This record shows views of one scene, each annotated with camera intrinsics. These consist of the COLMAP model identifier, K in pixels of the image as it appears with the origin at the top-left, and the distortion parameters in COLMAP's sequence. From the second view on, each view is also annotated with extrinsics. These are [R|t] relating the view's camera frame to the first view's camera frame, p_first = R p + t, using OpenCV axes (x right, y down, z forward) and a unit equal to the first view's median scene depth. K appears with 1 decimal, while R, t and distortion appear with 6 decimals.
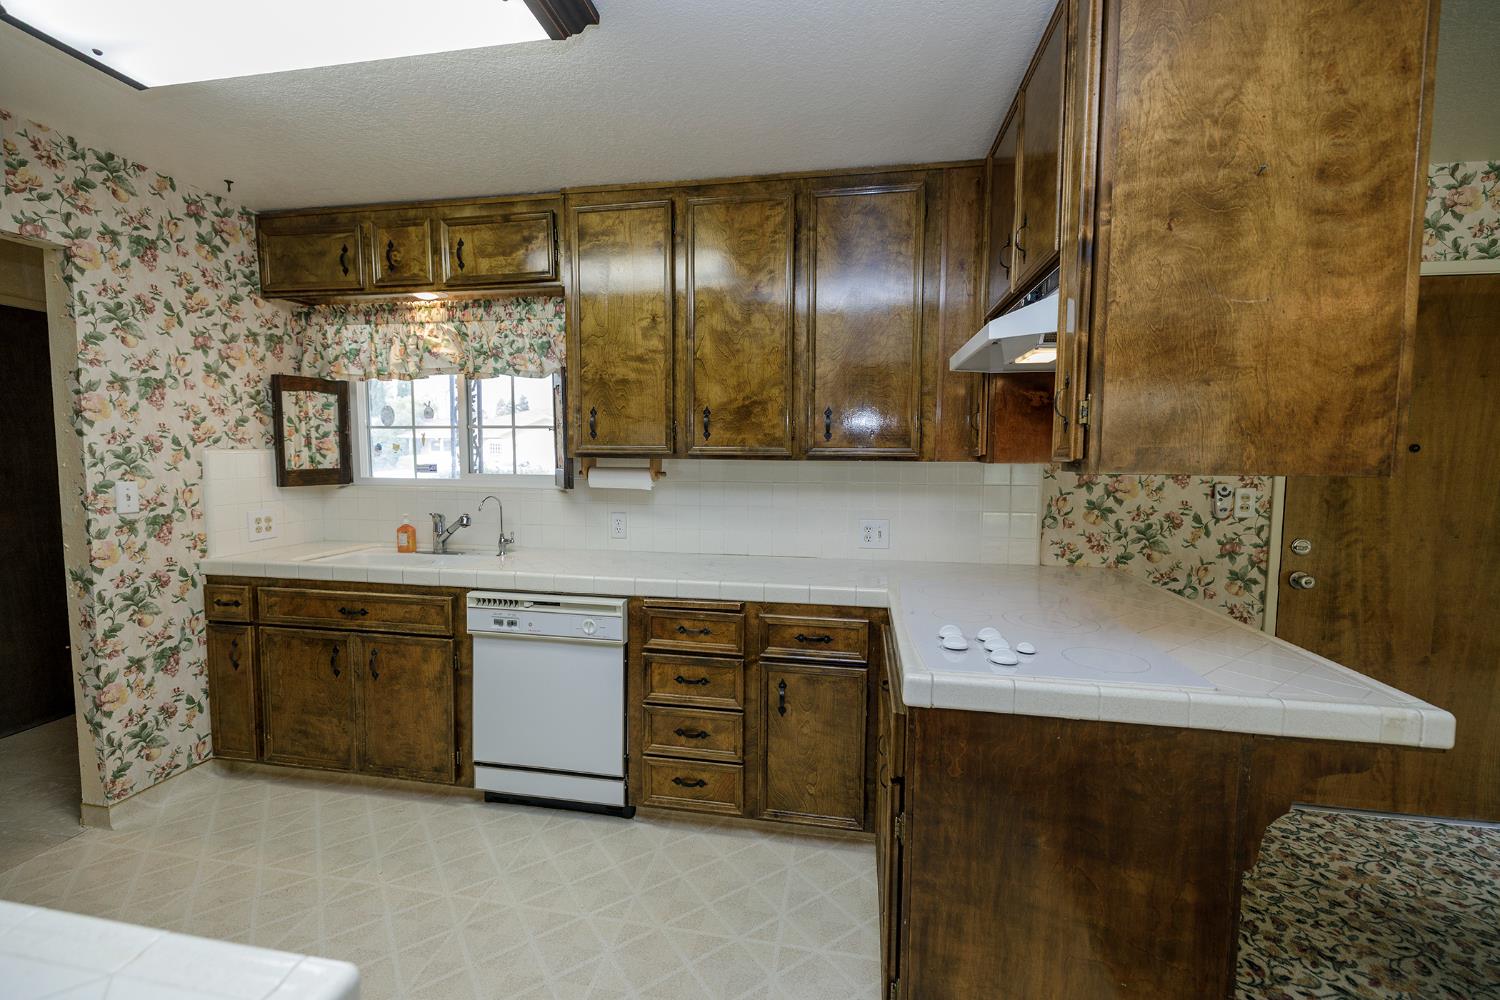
lens RADIAL K [[627.2, 0, 740.9], [0, 627.2, 494.1], [0, 0, 1]] dist [0.003794, -0.001270]
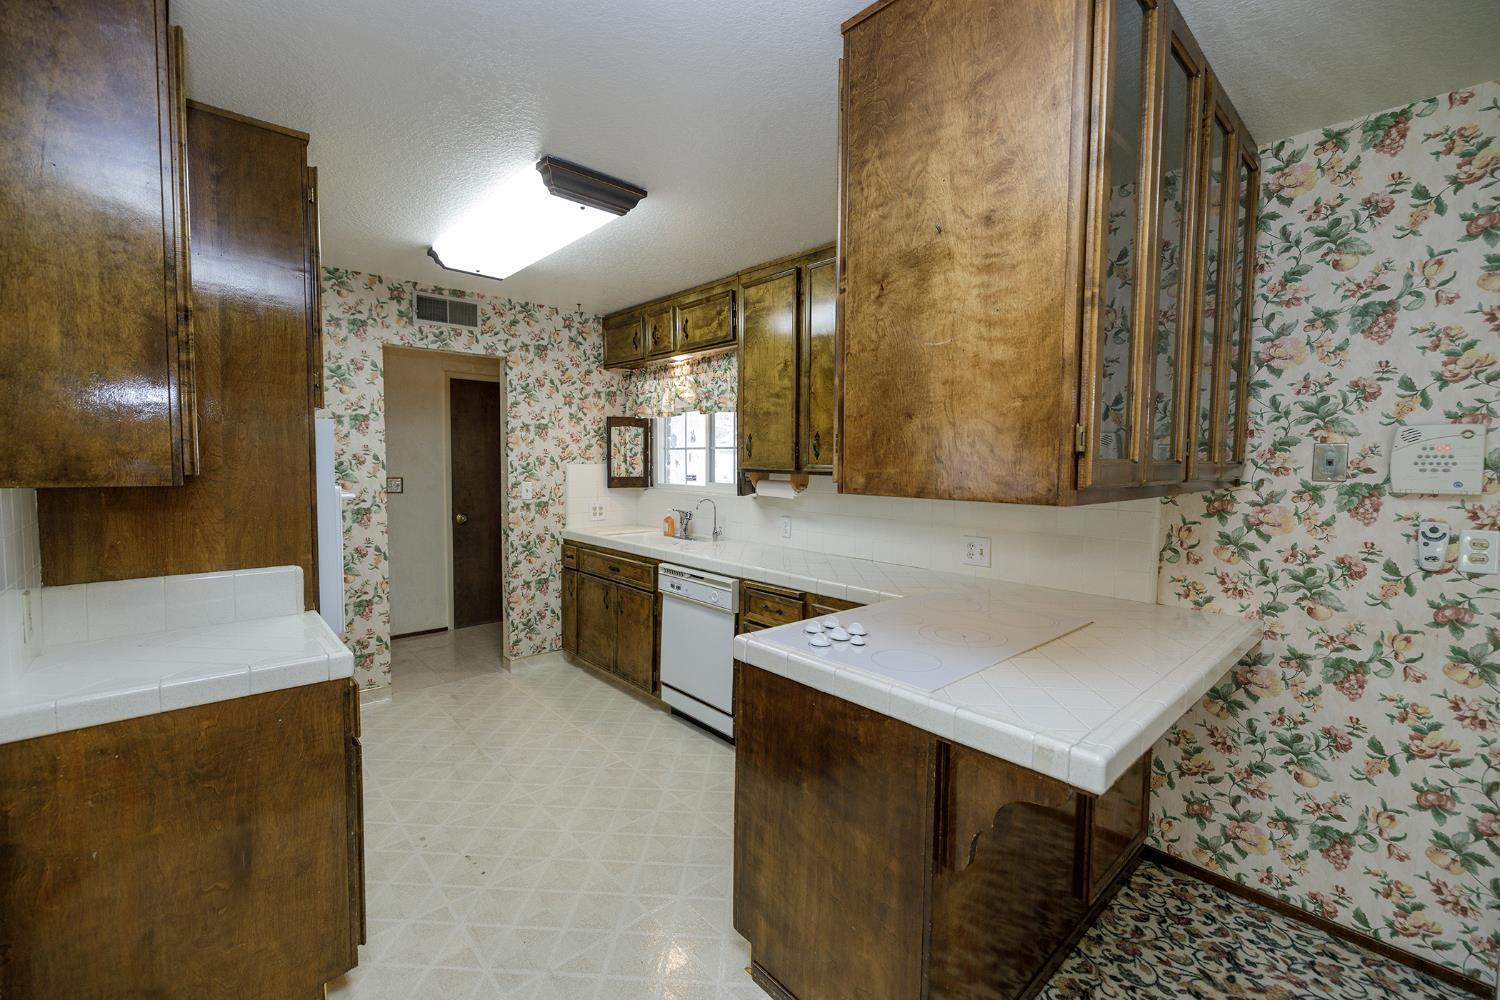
lens RADIAL K [[627.2, 0, 743.8], [0, 627.2, 494.2], [0, 0, 1]] dist [0.003794, -0.001270]
pose [[0.791934, 0.036189, -0.609533, 0.571525], [-0.047682, 0.998859, -0.002647, -0.008779], [0.608742, 0.031161, 0.792756, -0.041734]]
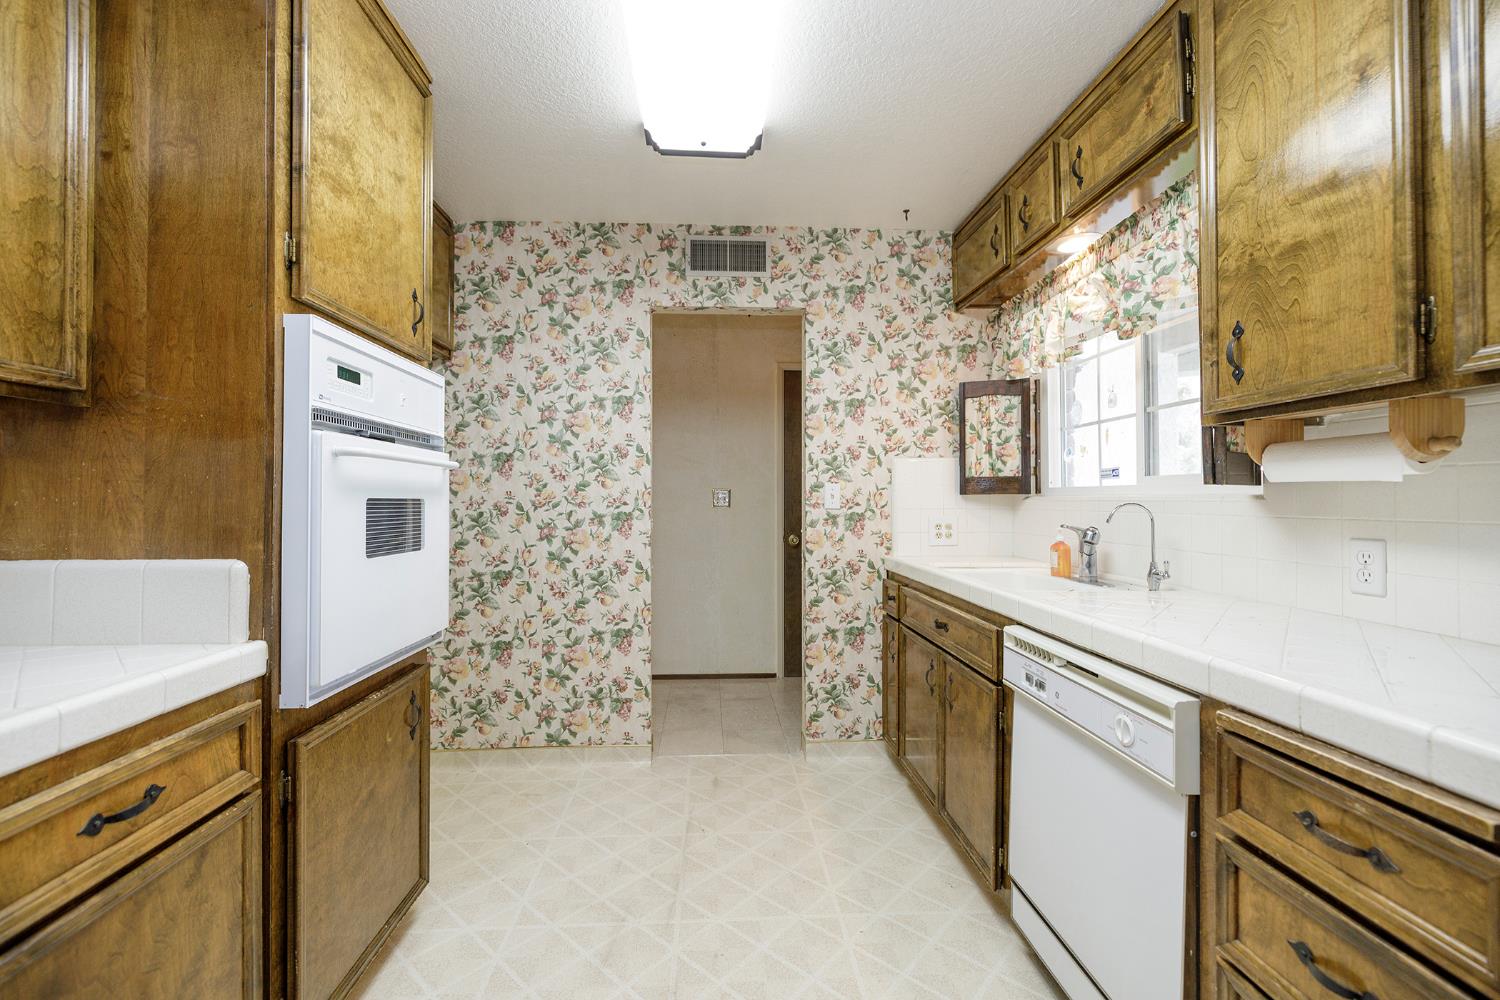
lens RADIAL K [[627.2, 0, 743.6], [0, 627.2, 494.5], [0, 0, 1]] dist [0.003794, -0.001270]
pose [[0.233546, -0.014335, -0.972240, 0.177098], [-0.066056, 0.997347, -0.030573, 0.048064], [0.970099, 0.071363, 0.231980, 0.507715]]
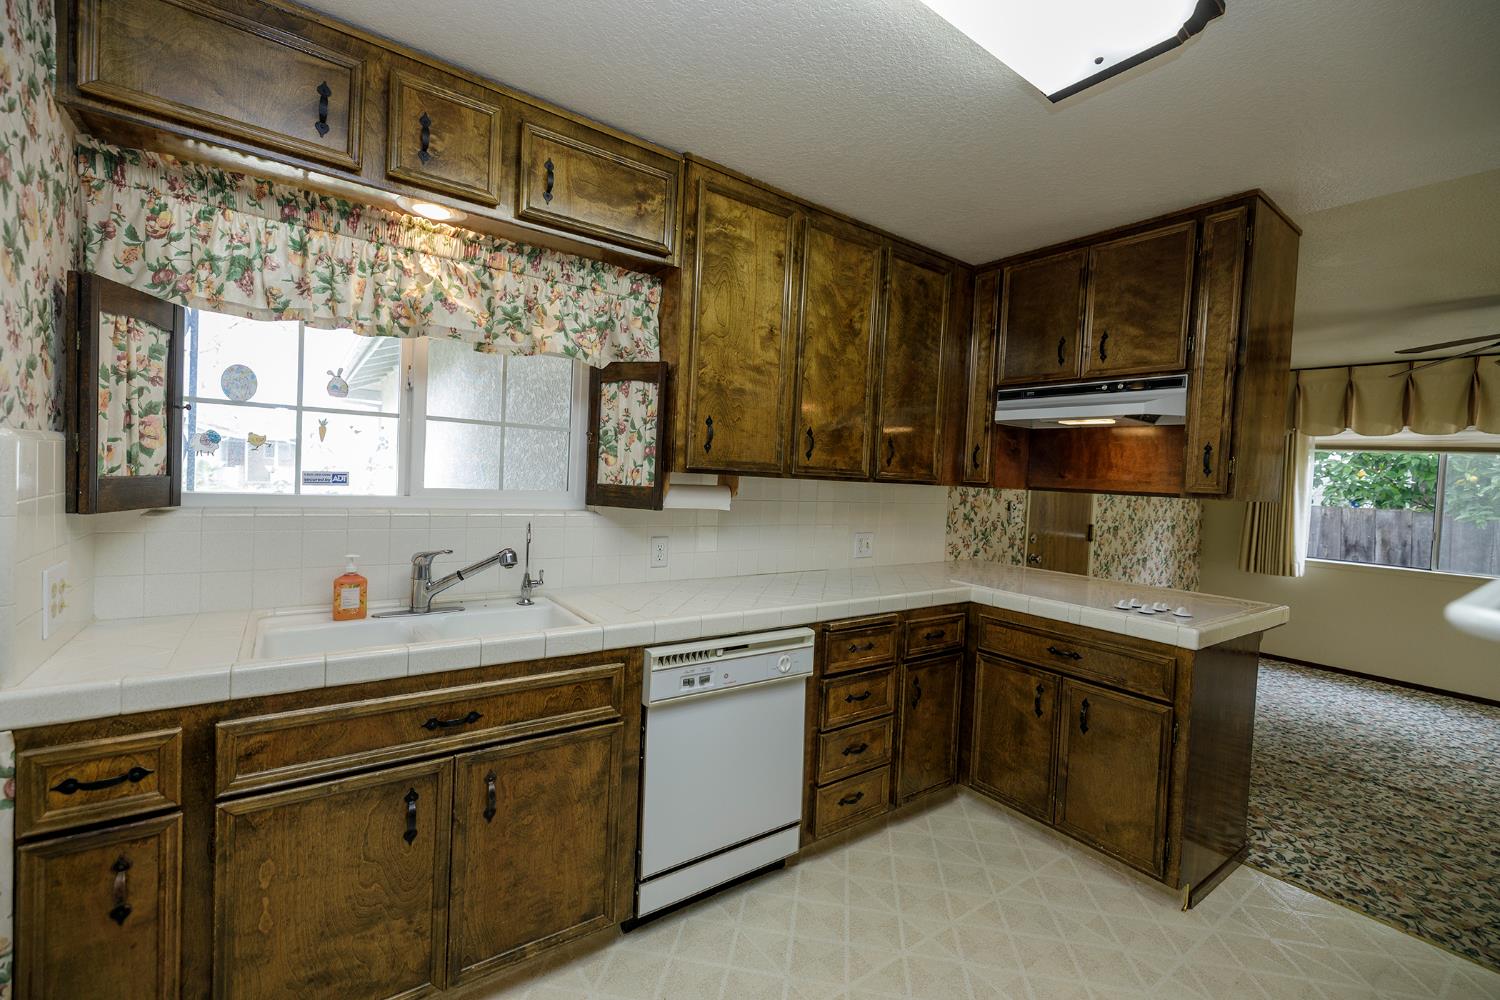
lens RADIAL K [[627.2, 0, 742.7], [0, 627.2, 494.7], [0, 0, 1]] dist [0.003794, -0.001270]
pose [[0.694587, 0.003607, 0.719399, -0.848788], [0.007723, 0.999892, -0.012470, -0.018889], [-0.719367, 0.014218, 0.694485, 0.377200]]
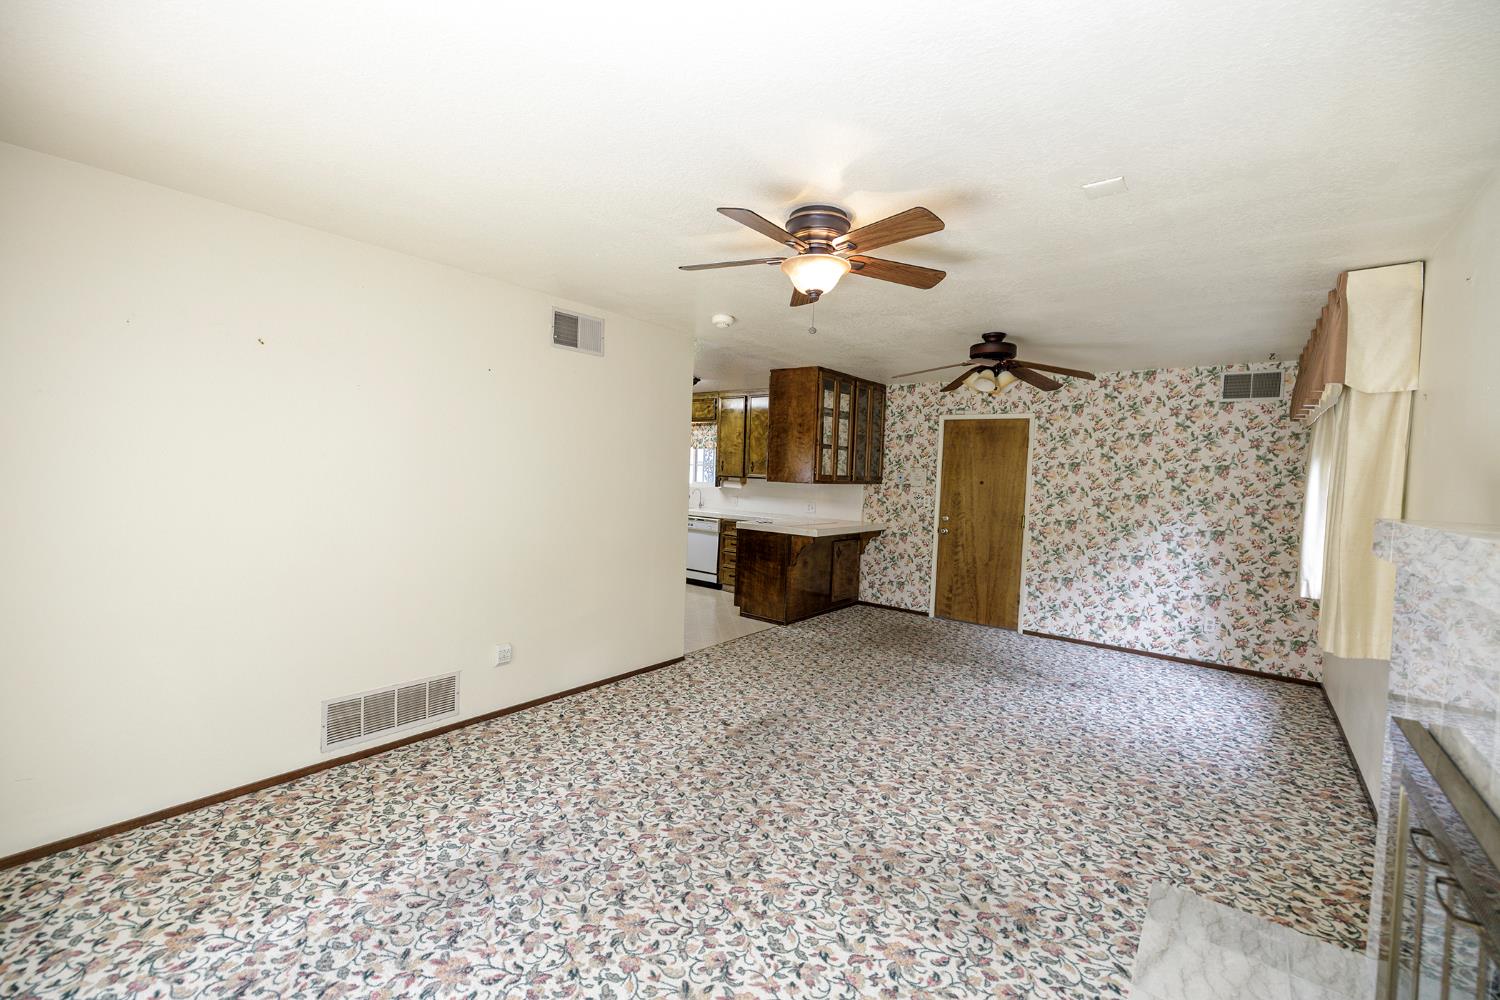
lens RADIAL K [[627.2, 0, 741.4], [0, 627.2, 470.8], [0, 0, 1]] dist [0.003794, -0.001270]
pose [[0.881604, 0.028271, -0.471142, 1.343647], [-0.066555, 0.995677, -0.064792, 0.110388], [0.467274, 0.088477, 0.879674, -1.726158]]
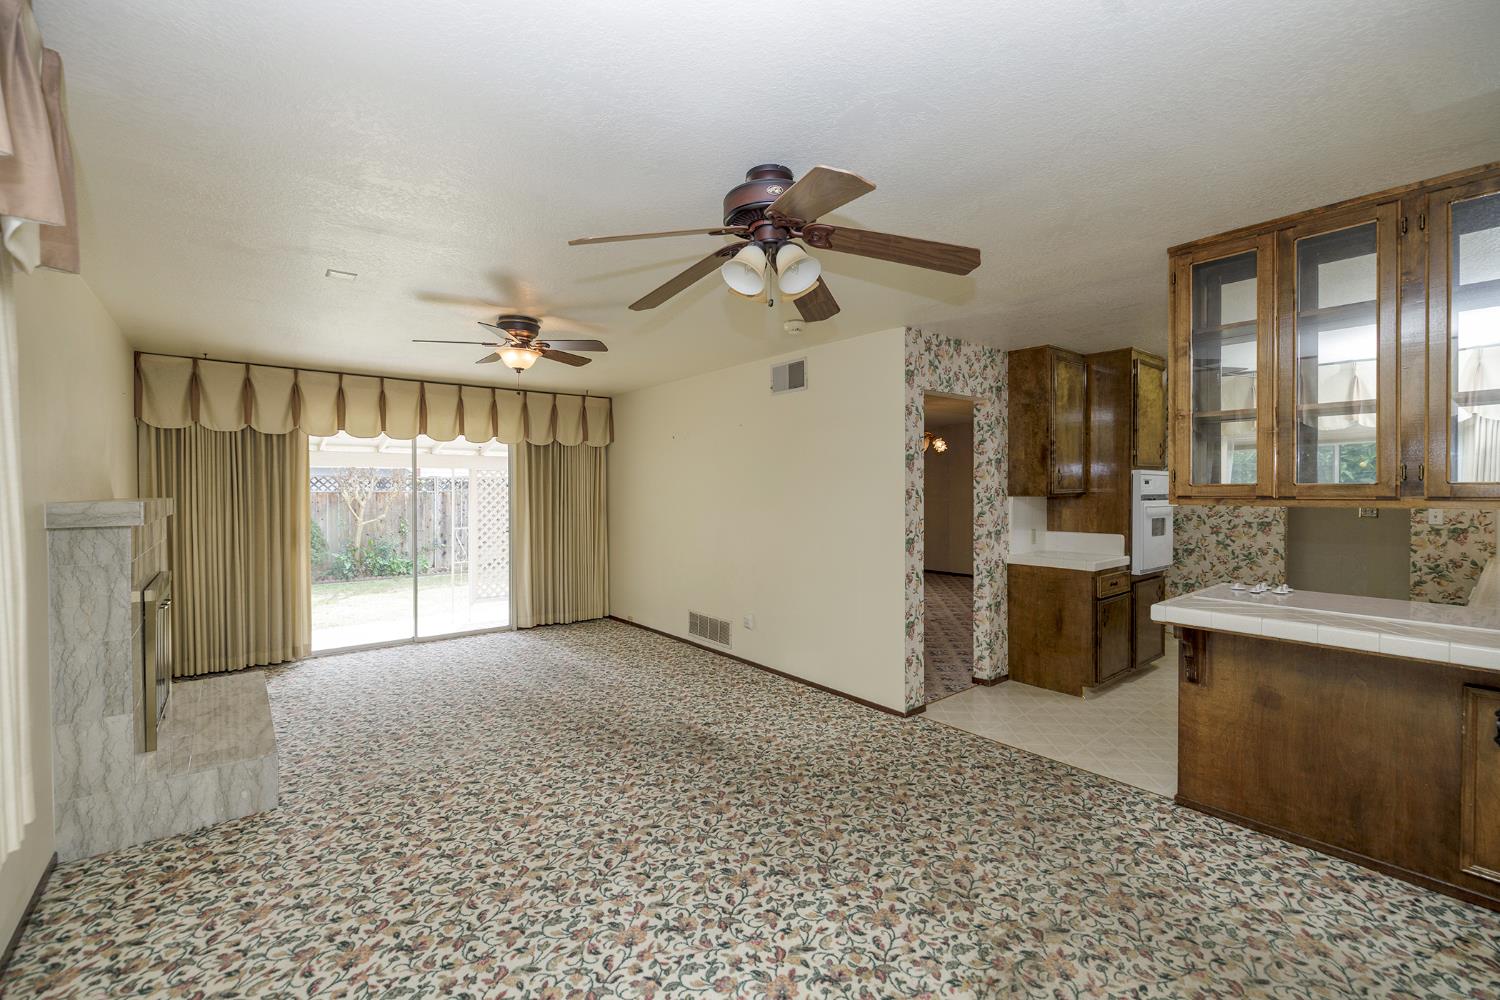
lens RADIAL K [[627.2, 0, 742.8], [0, 627.2, 493.8], [0, 0, 1]] dist [0.003794, -0.001270]
pose [[-0.652181, 0.003283, -0.758056, 1.755626], [-0.053116, 0.997335, 0.050016, -0.045240], [0.756200, 0.072885, -0.650269, 0.601525]]
